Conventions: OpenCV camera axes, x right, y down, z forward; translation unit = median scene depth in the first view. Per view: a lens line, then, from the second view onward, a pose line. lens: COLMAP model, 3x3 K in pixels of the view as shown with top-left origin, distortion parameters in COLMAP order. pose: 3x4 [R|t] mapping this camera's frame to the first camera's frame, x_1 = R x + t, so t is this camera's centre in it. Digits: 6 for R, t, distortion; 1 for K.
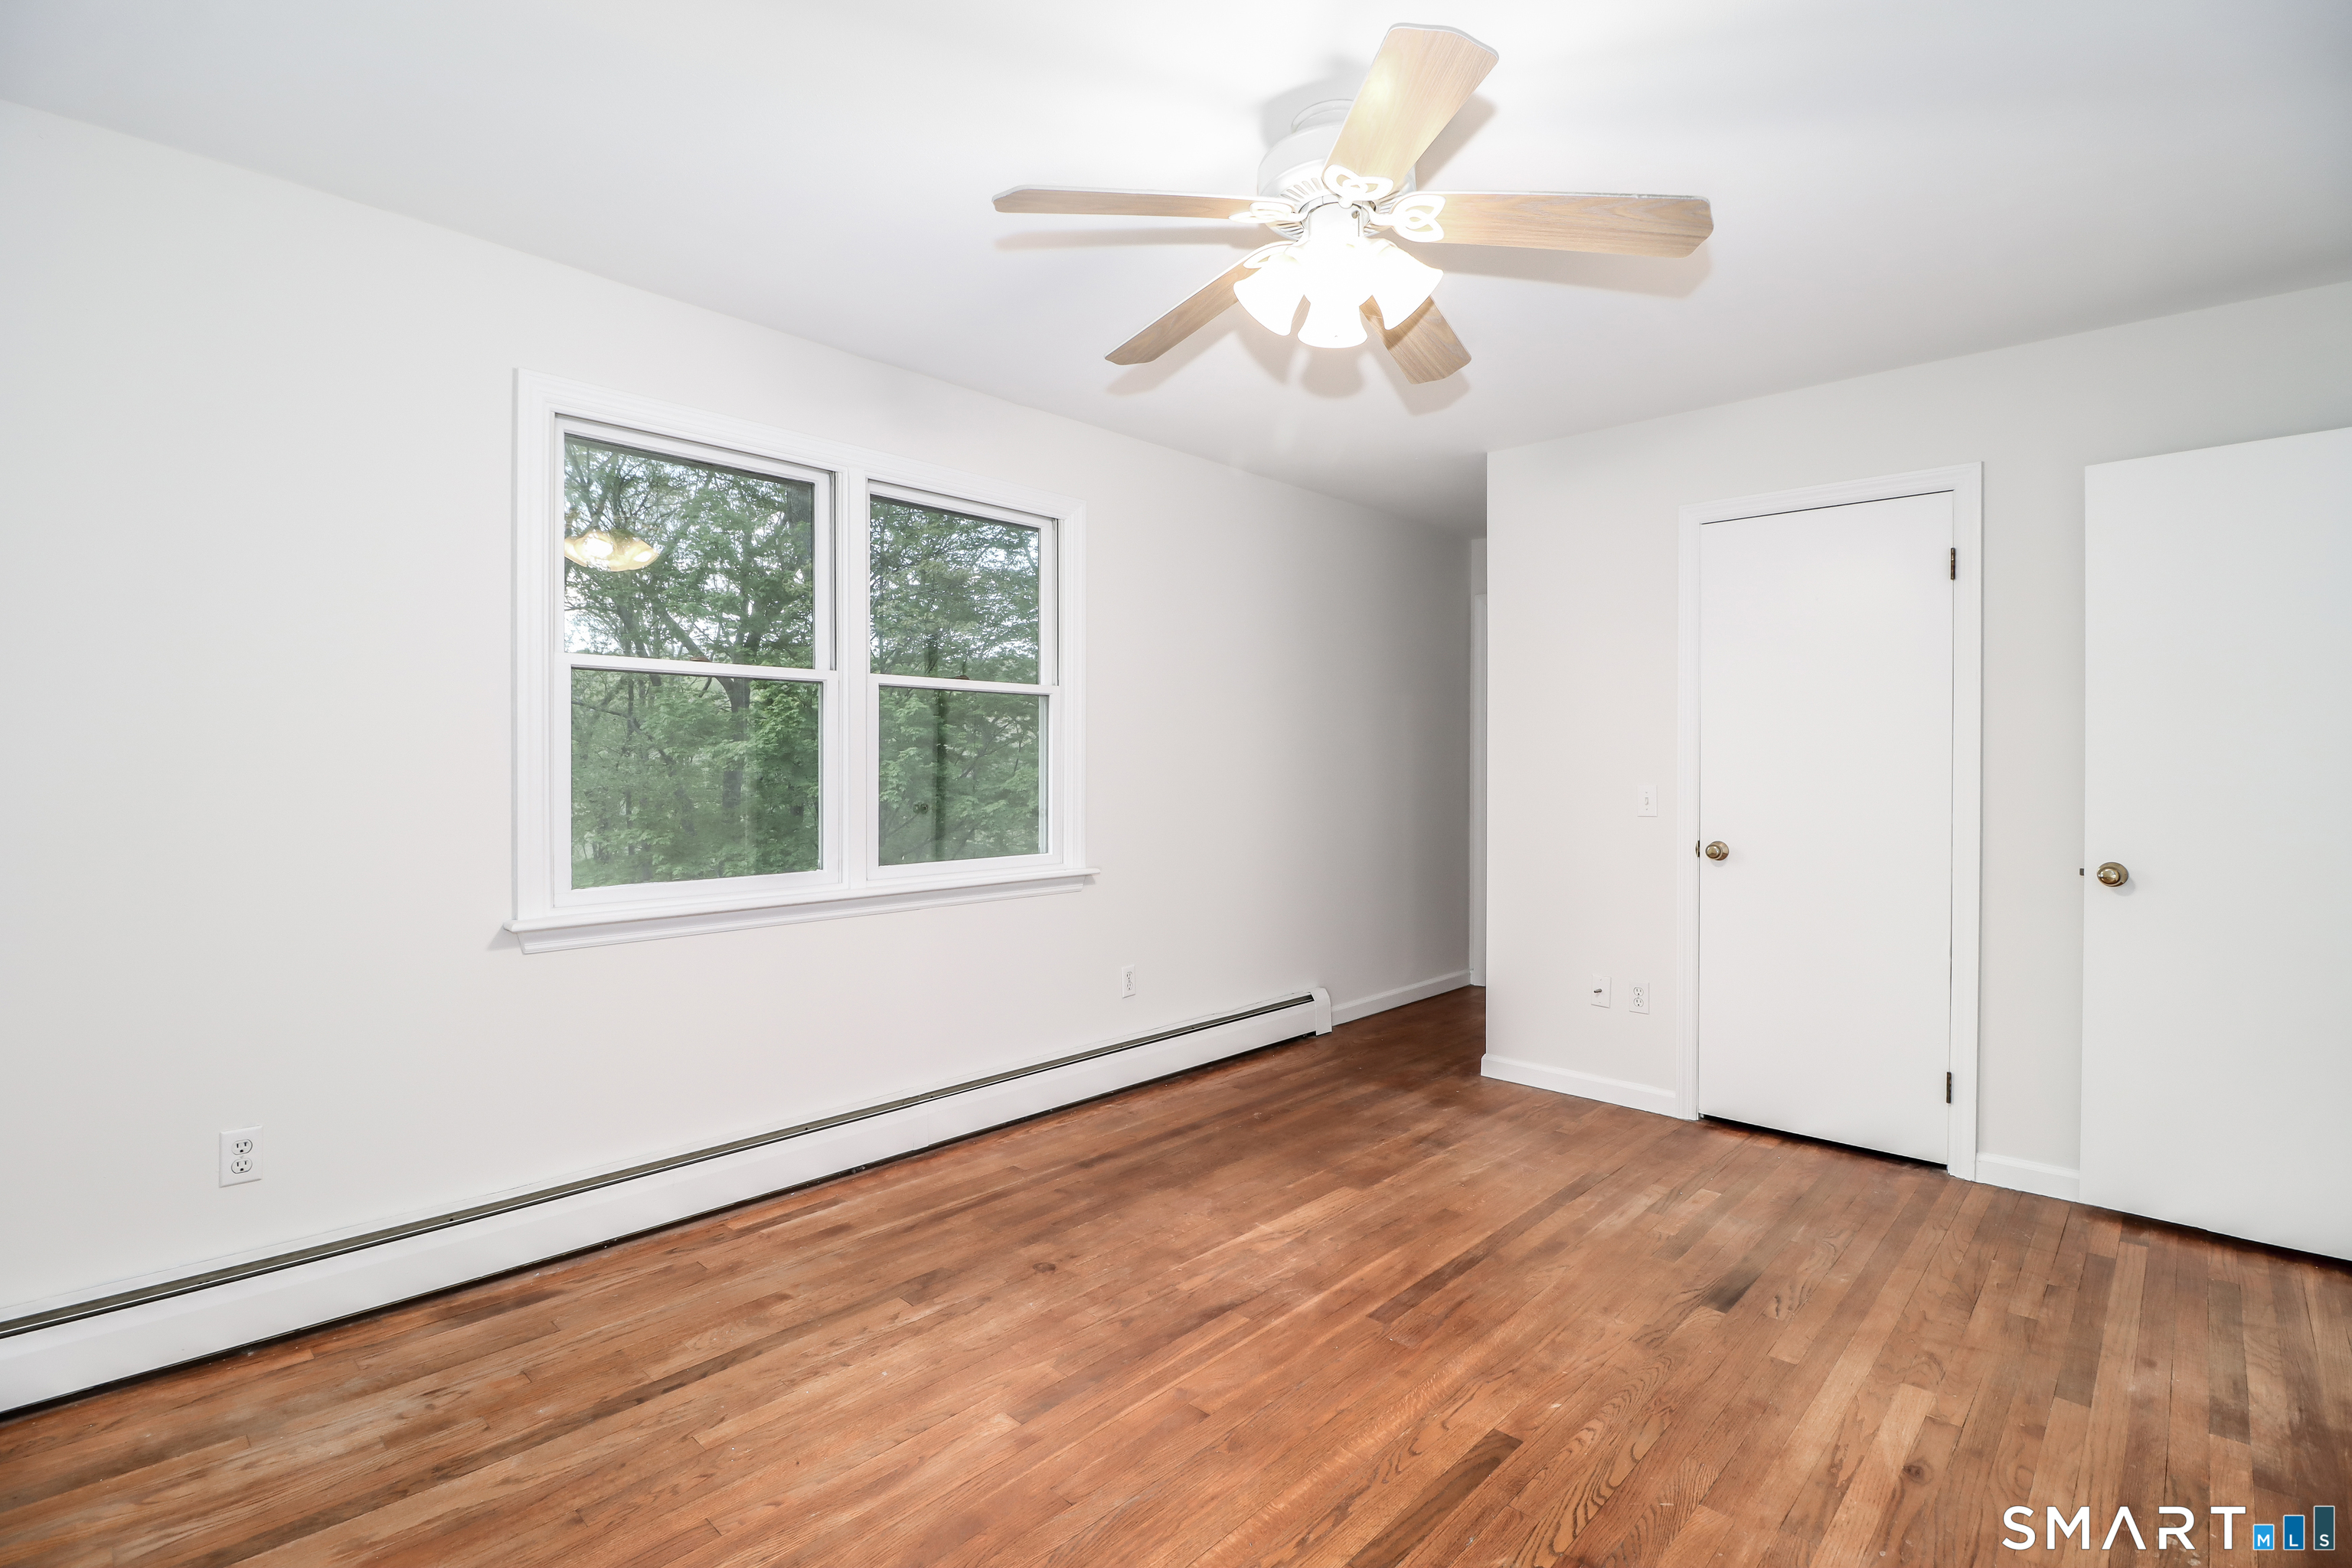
lens RADIAL K [[1092.5, 0, 1178.5], [0, 1092.5, 767.5], [0, 0, 1]] dist [0.005580, -0.013718]
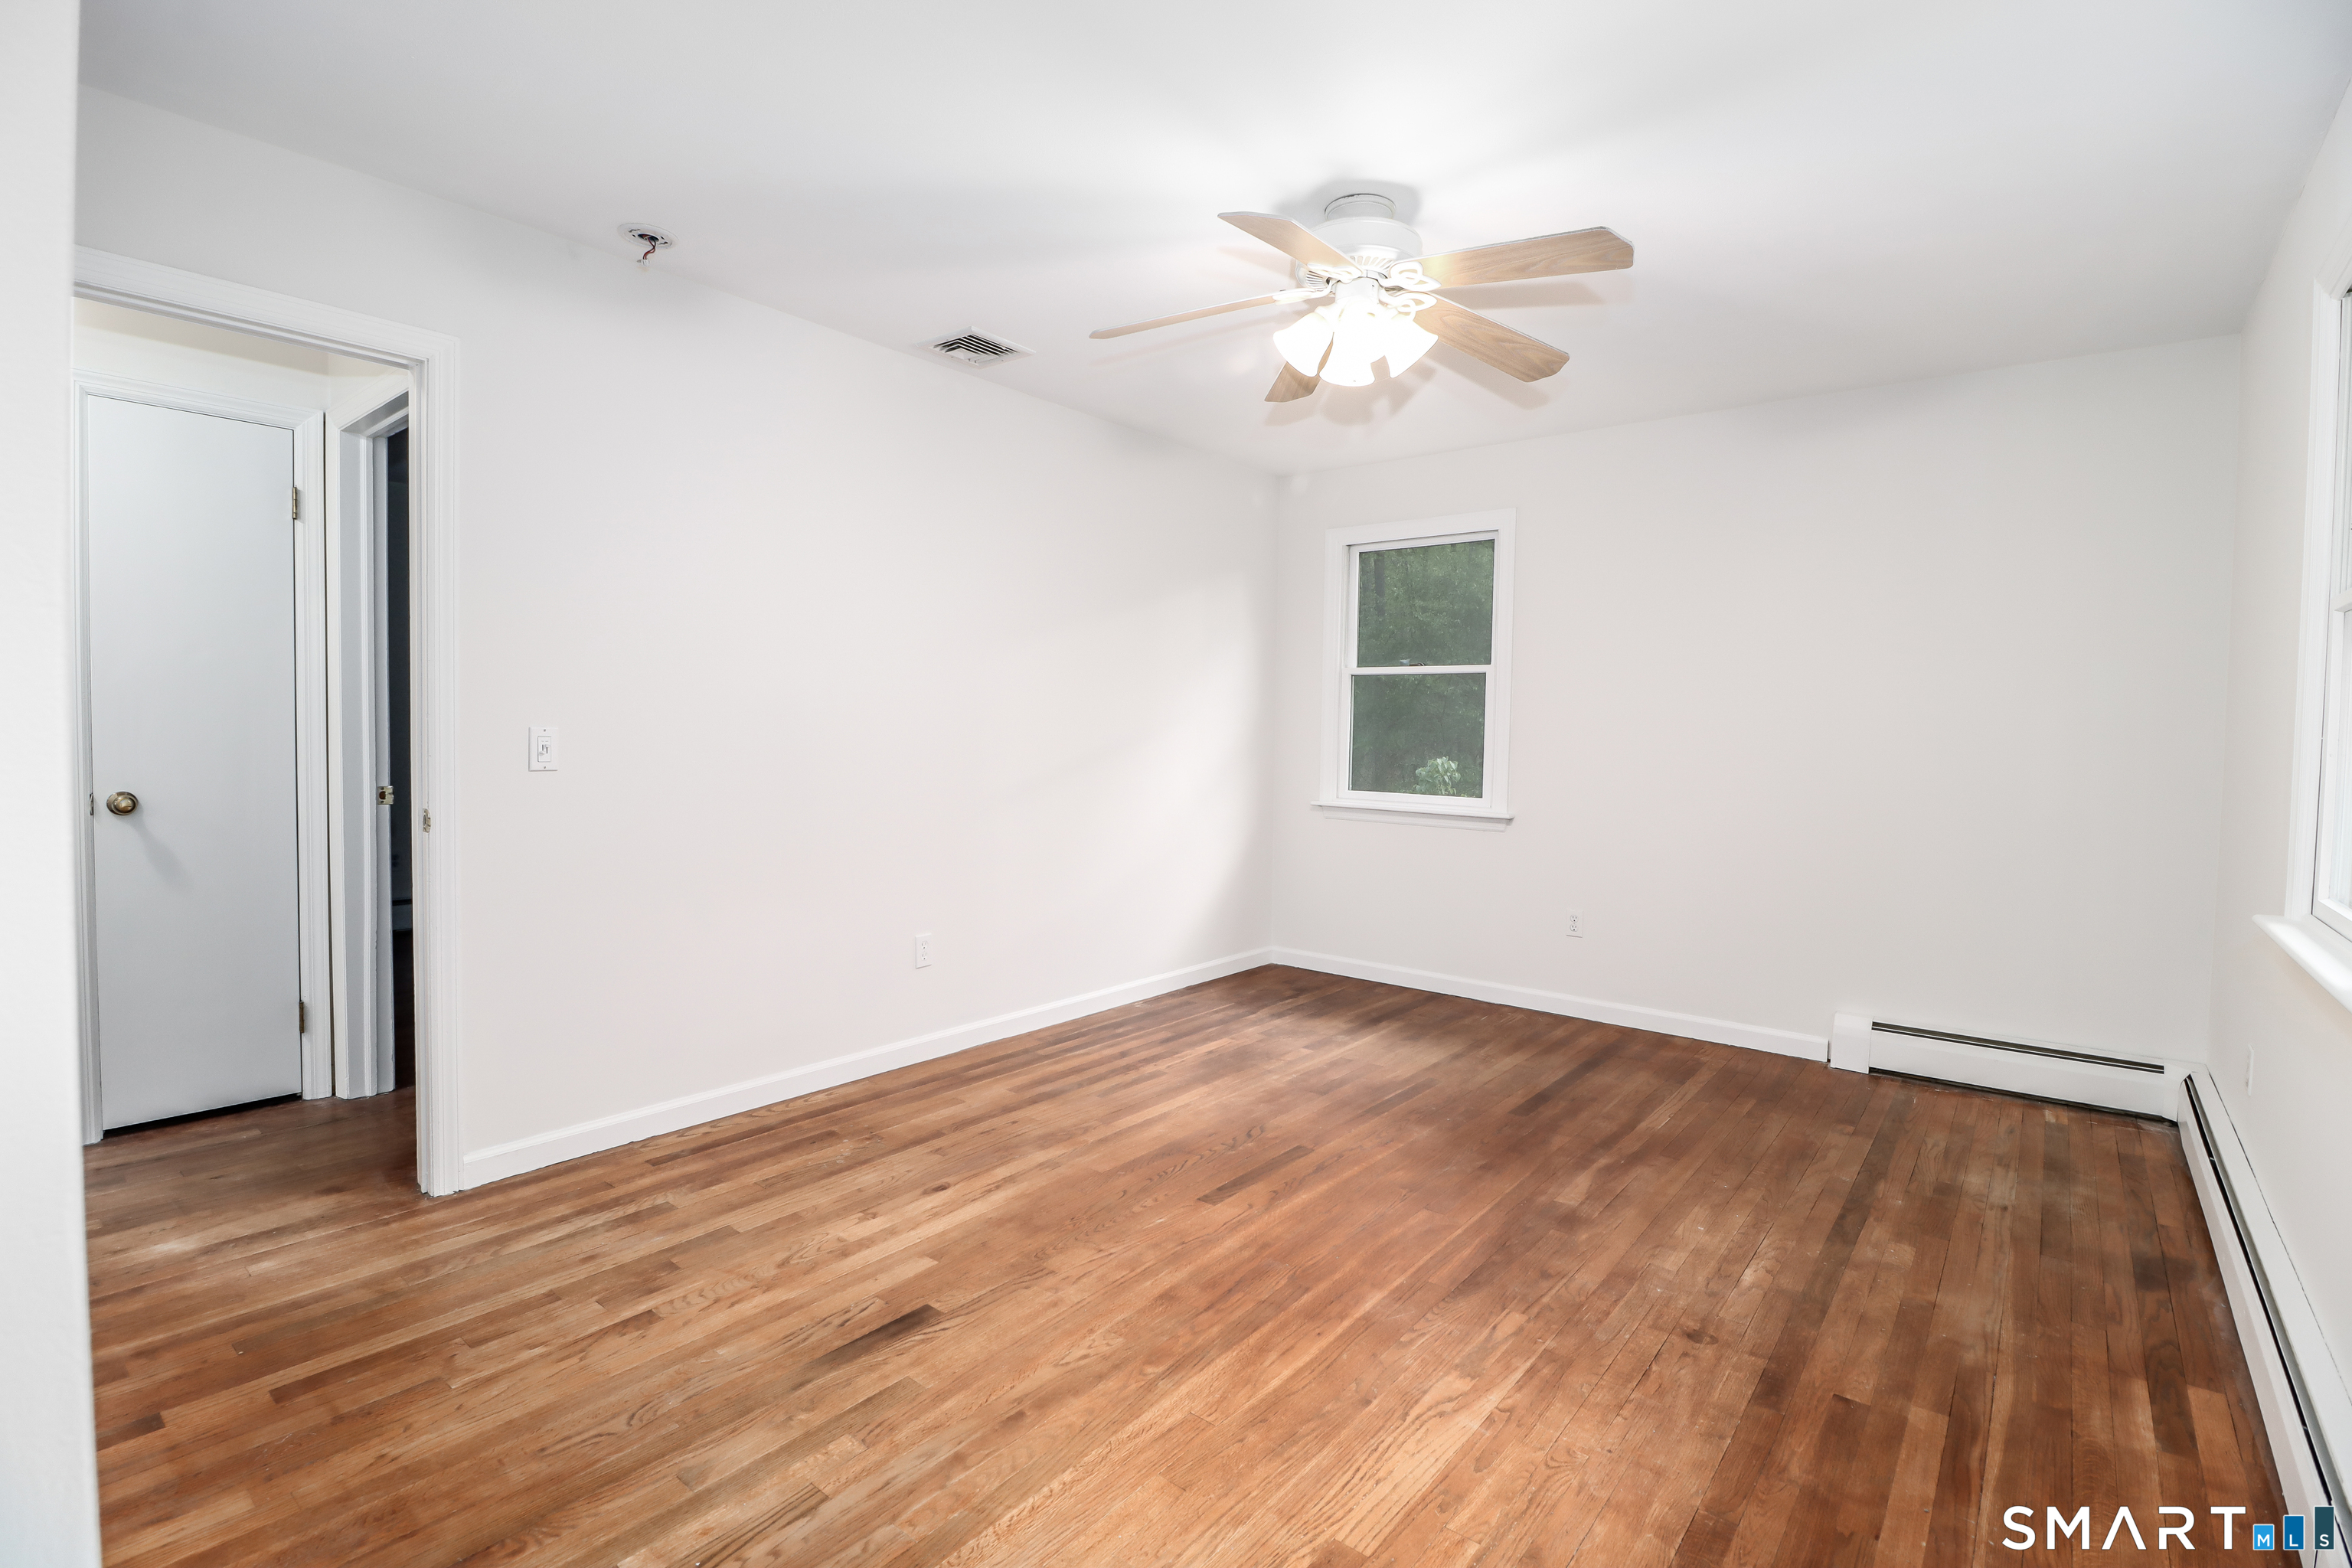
lens RADIAL K [[1092.5, 0, 1178.5], [0, 1092.5, 767.5], [0, 0, 1]] dist [0.005580, -0.013718]
pose [[-0.996819, -0.017928, -0.077655, 0.336638], [-0.021164, 0.998933, 0.041046, 0.004887], [0.076836, 0.042559, -0.996135, 1.747522]]
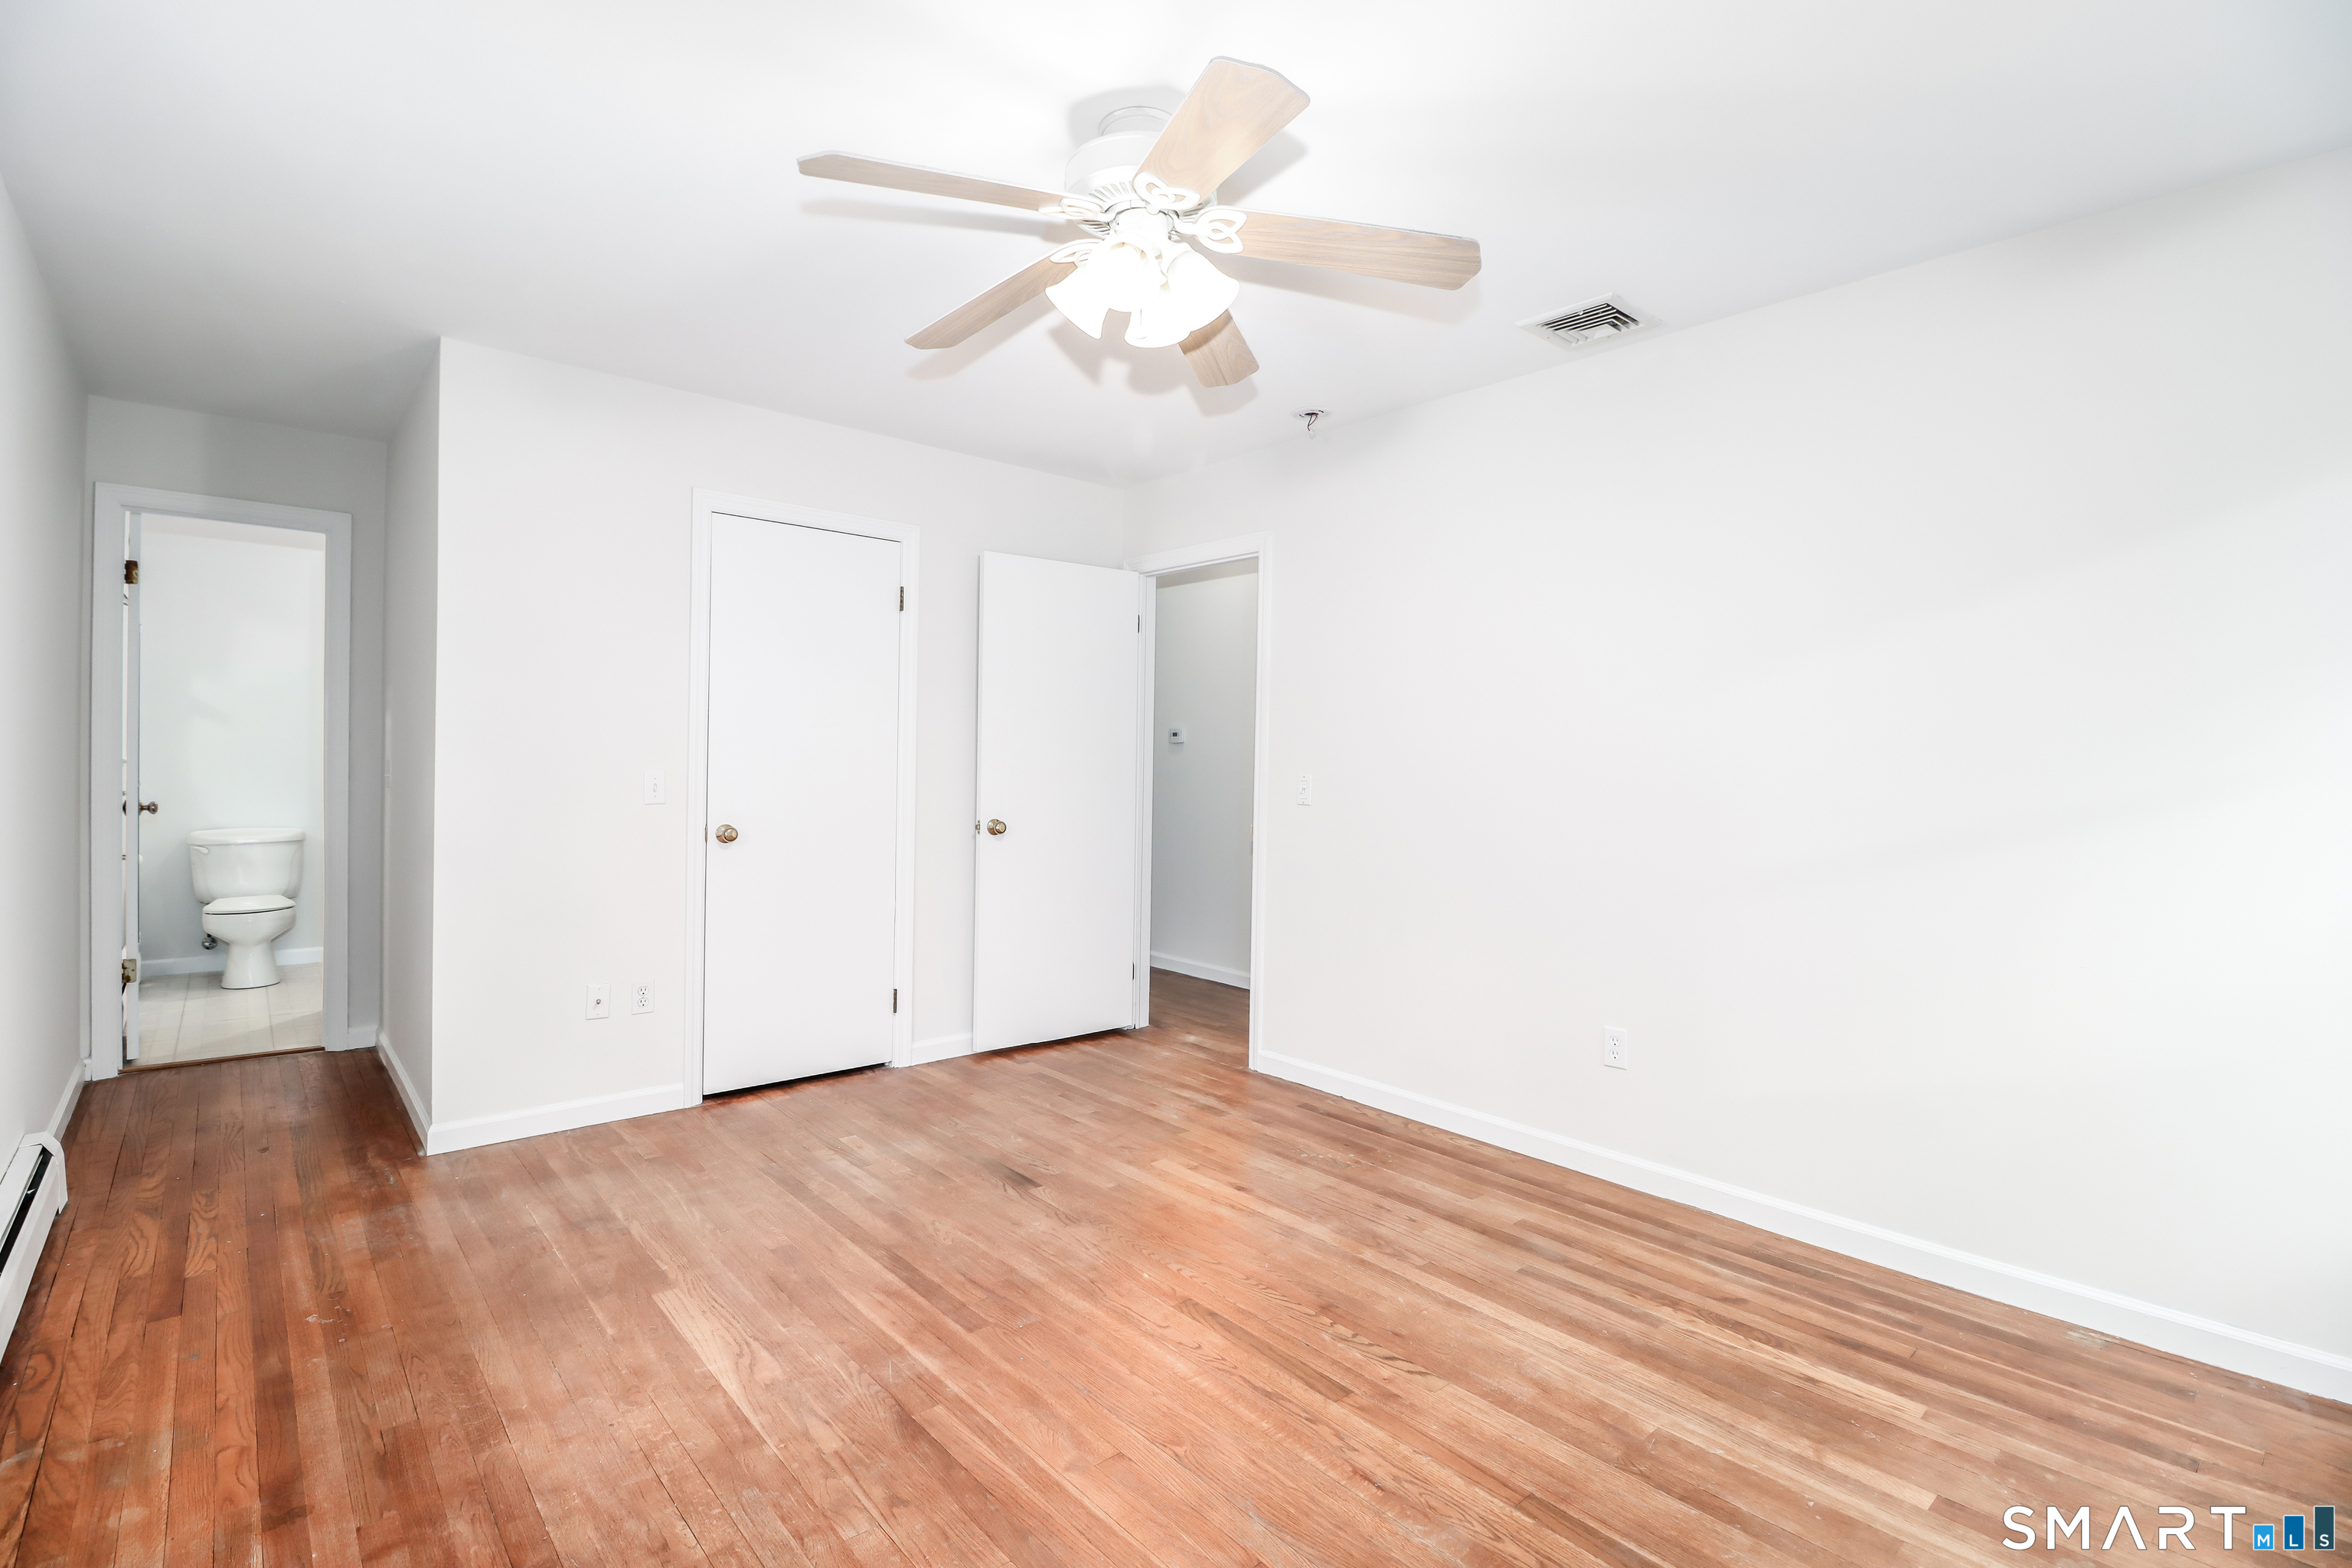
lens RADIAL K [[1092.5, 0, 1178.5], [0, 1092.5, 767.5], [0, 0, 1]] dist [0.005580, -0.013718]
pose [[0.093359, -0.007630, 0.995603, -0.682210], [-0.012996, 0.999876, 0.008881, -0.000550], [-0.995548, -0.013768, 0.093248, 0.667031]]
